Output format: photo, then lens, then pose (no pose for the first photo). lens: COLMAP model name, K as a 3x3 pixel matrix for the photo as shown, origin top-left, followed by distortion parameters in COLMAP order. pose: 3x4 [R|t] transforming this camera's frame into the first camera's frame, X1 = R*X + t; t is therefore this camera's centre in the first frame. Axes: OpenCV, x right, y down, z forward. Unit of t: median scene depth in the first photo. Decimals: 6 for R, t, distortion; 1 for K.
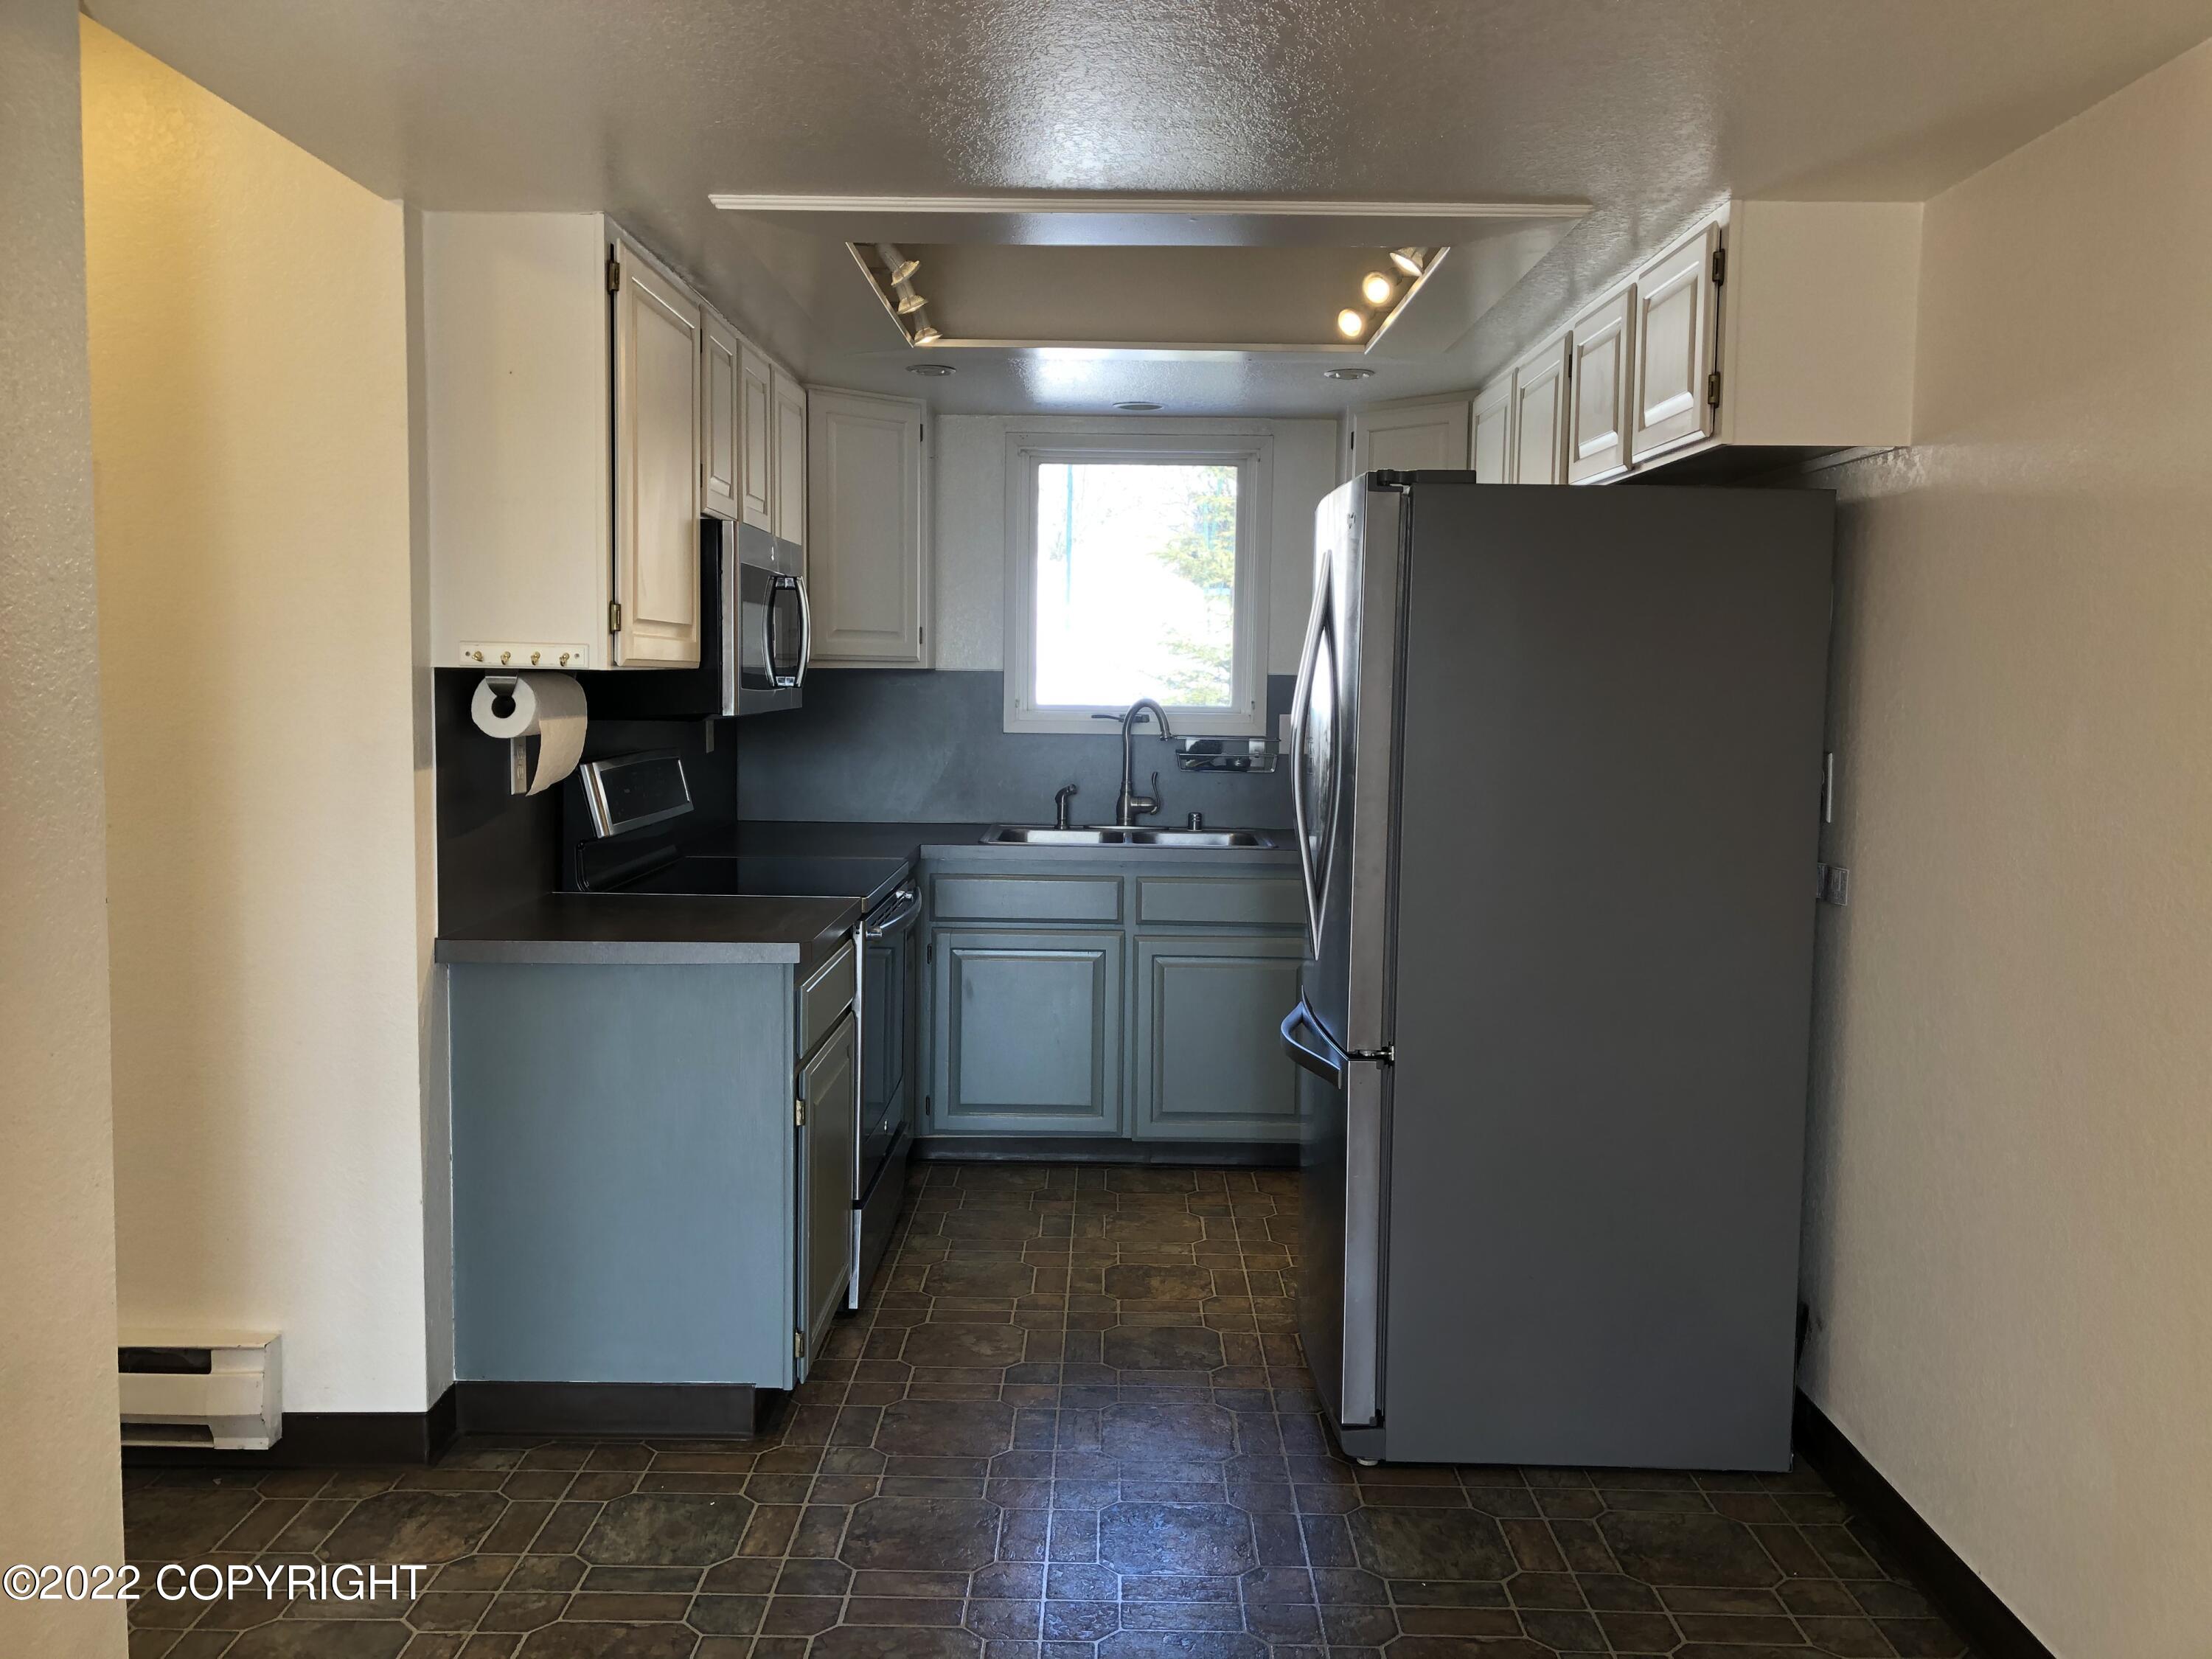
lens RADIAL K [[1884.4, 0, 1106.0], [0, 1884.4, 829.5], [0, 0, 1]] dist [0.116470, -0.003287]
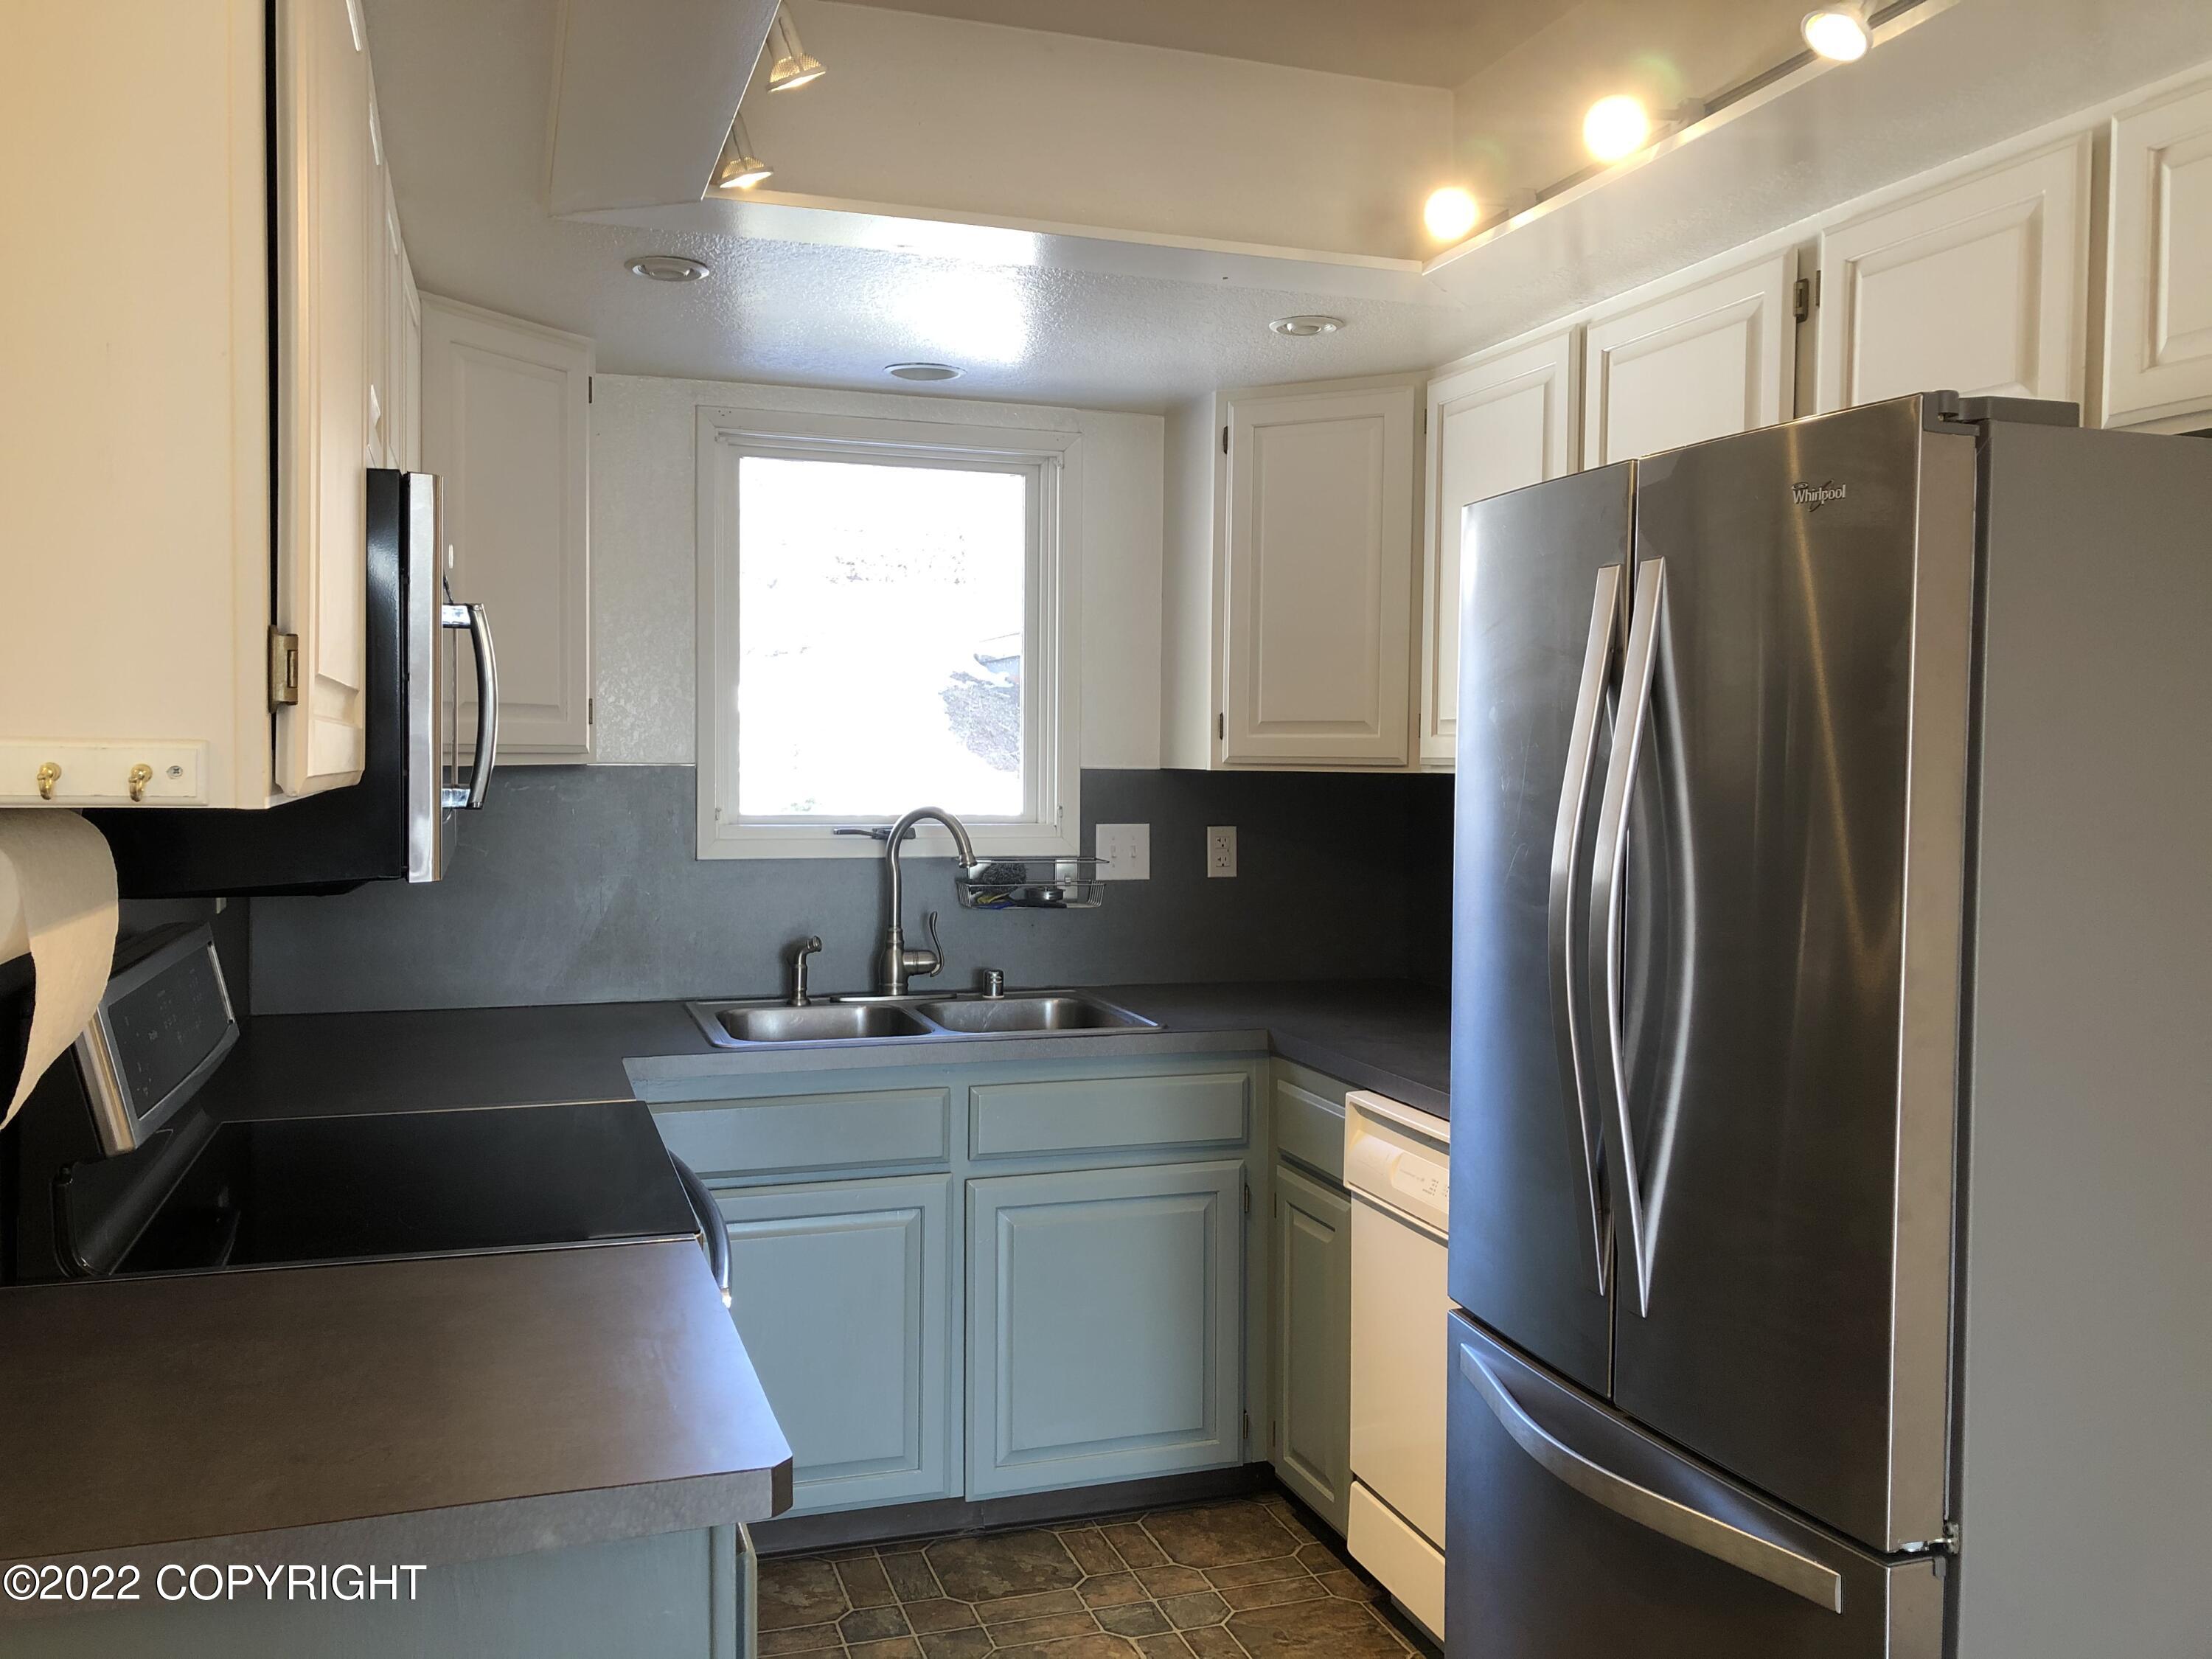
lens RADIAL K [[1808.3, 0, 1090.8], [0, 1808.3, 813.3], [0, 0, 1]] dist [0.025471, -0.013539]
pose [[0.942902, -0.015725, 0.332700, -0.137255], [0.031073, 0.998681, -0.040862, -0.038199], [-0.331619, 0.048867, 0.942147, 0.371190]]
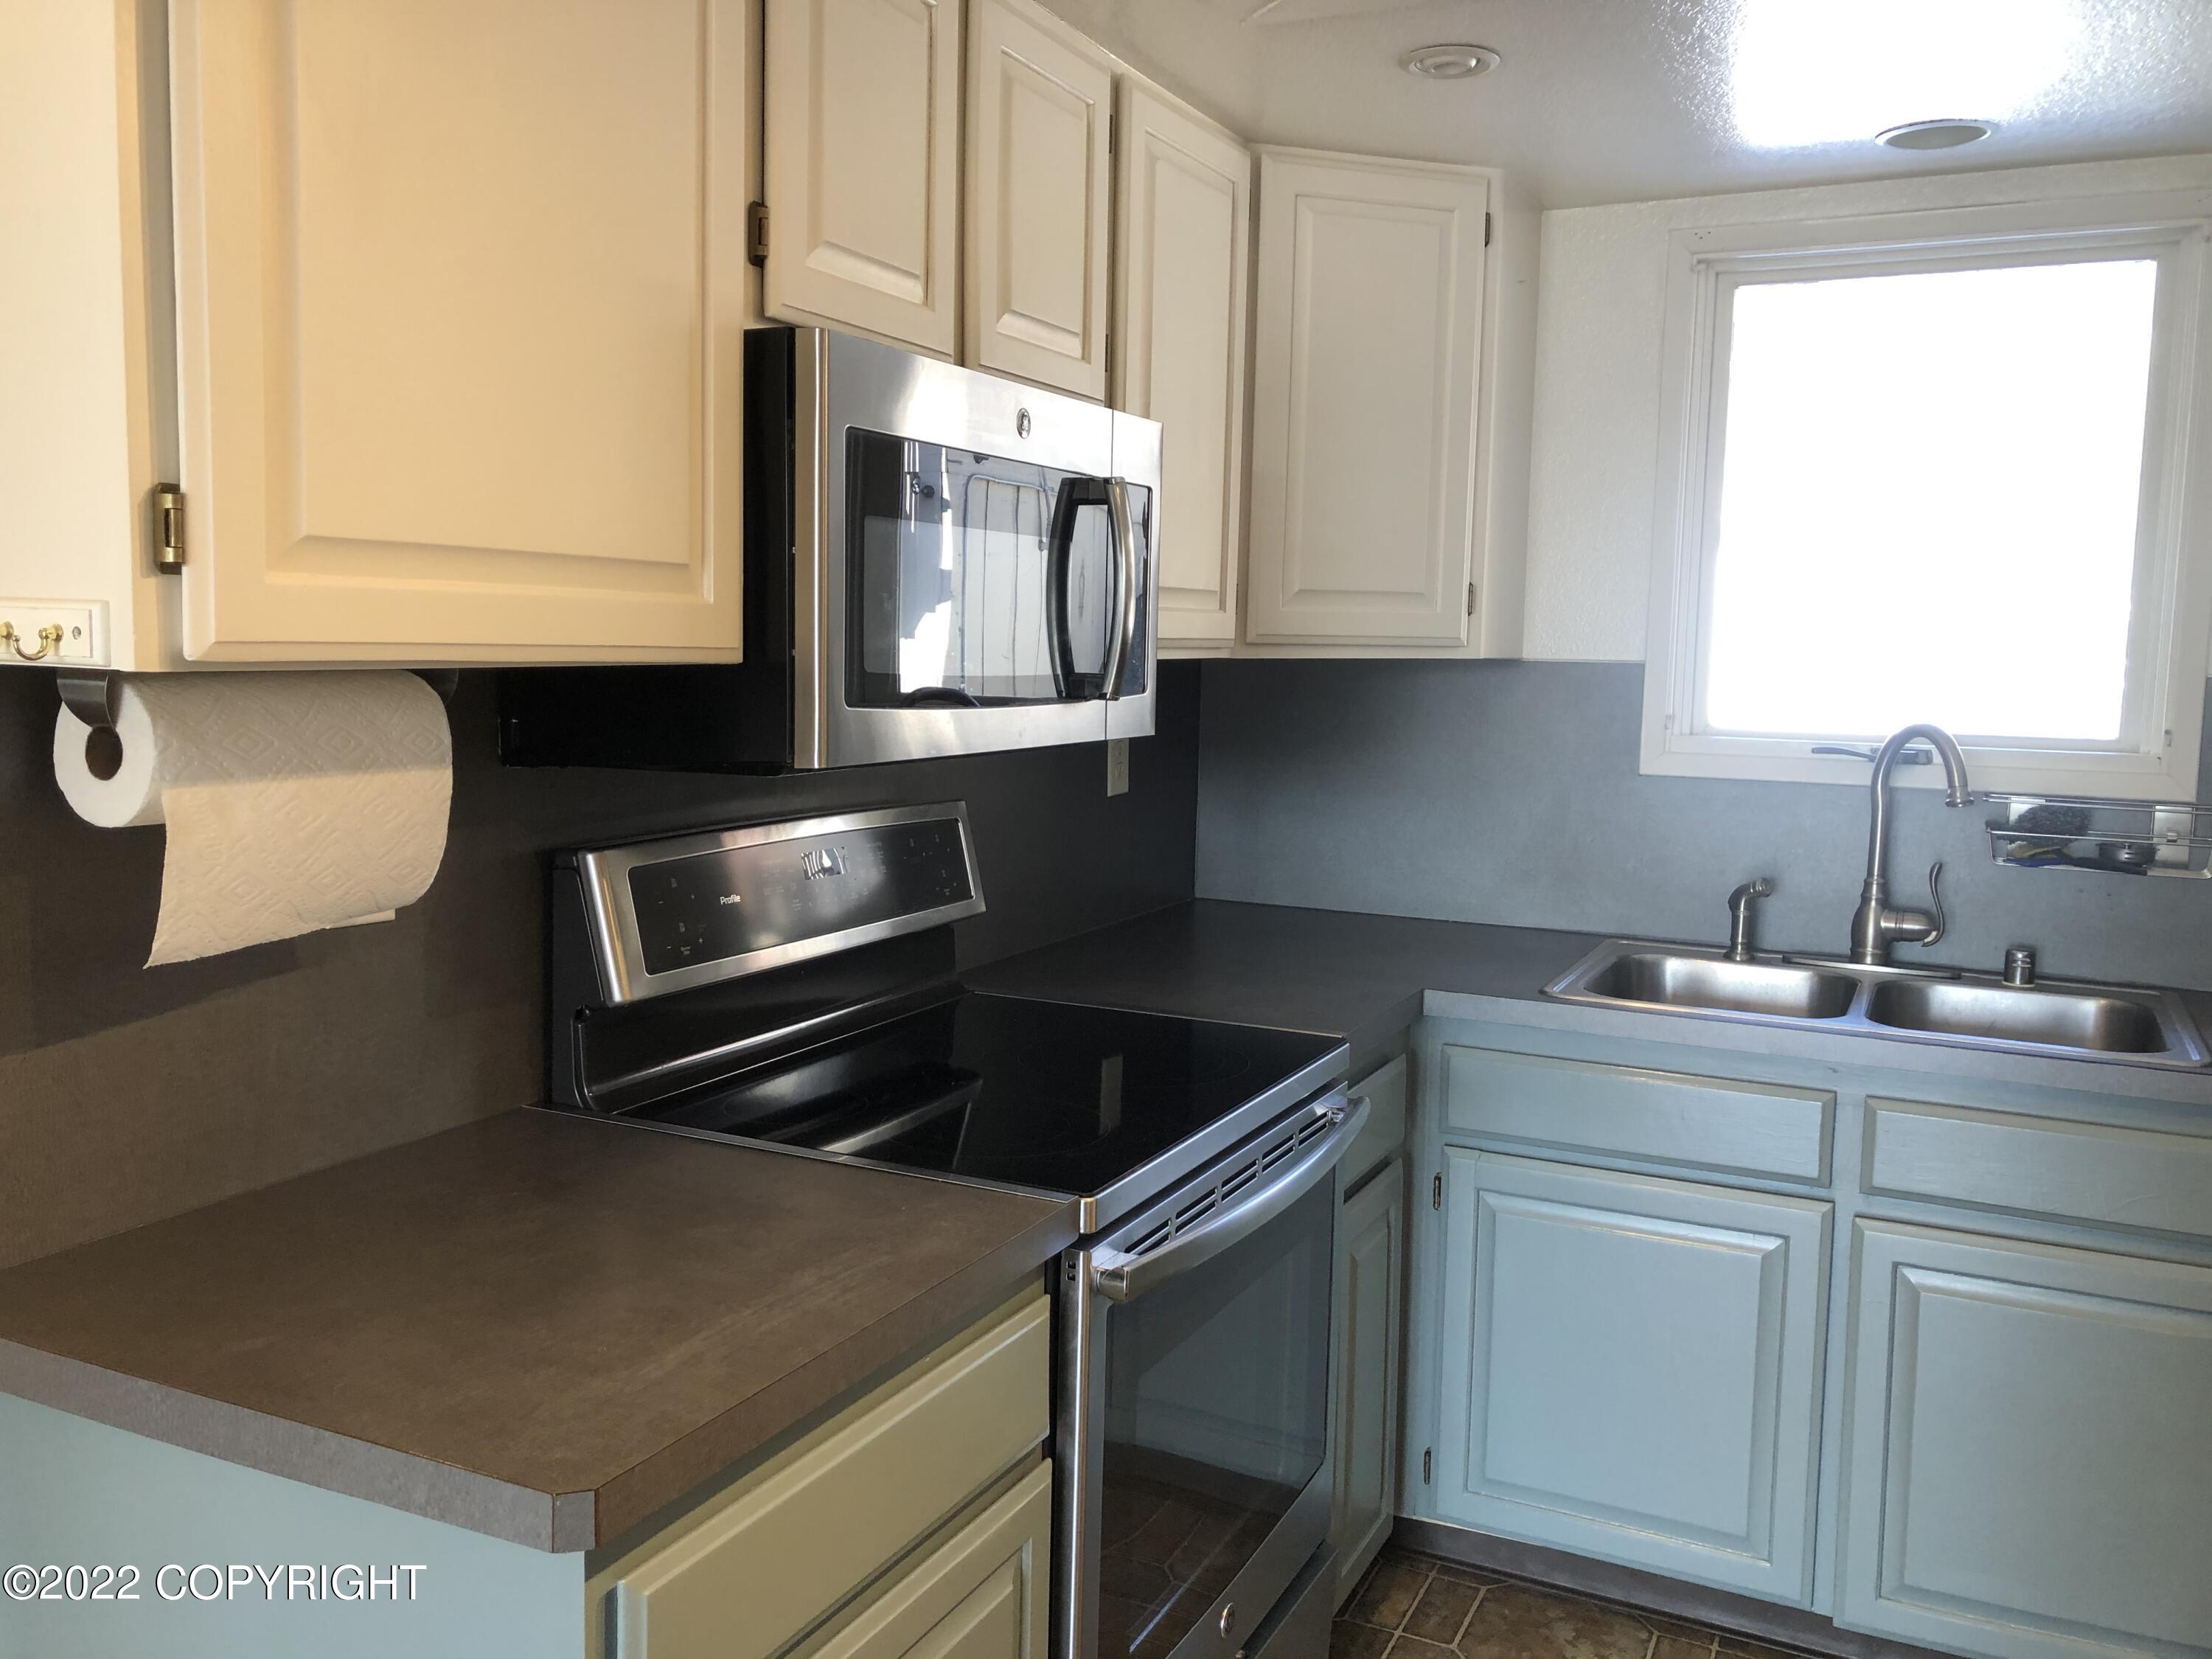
lens RADIAL K [[1808.3, 0, 1090.8], [0, 1808.3, 813.3], [0, 0, 1]] dist [0.025471, -0.013539]
pose [[0.898128, 0.047033, -0.437212, 0.035059], [-0.044592, 0.998880, 0.015853, -0.041924], [0.437468, 0.005259, 0.899219, 0.457571]]
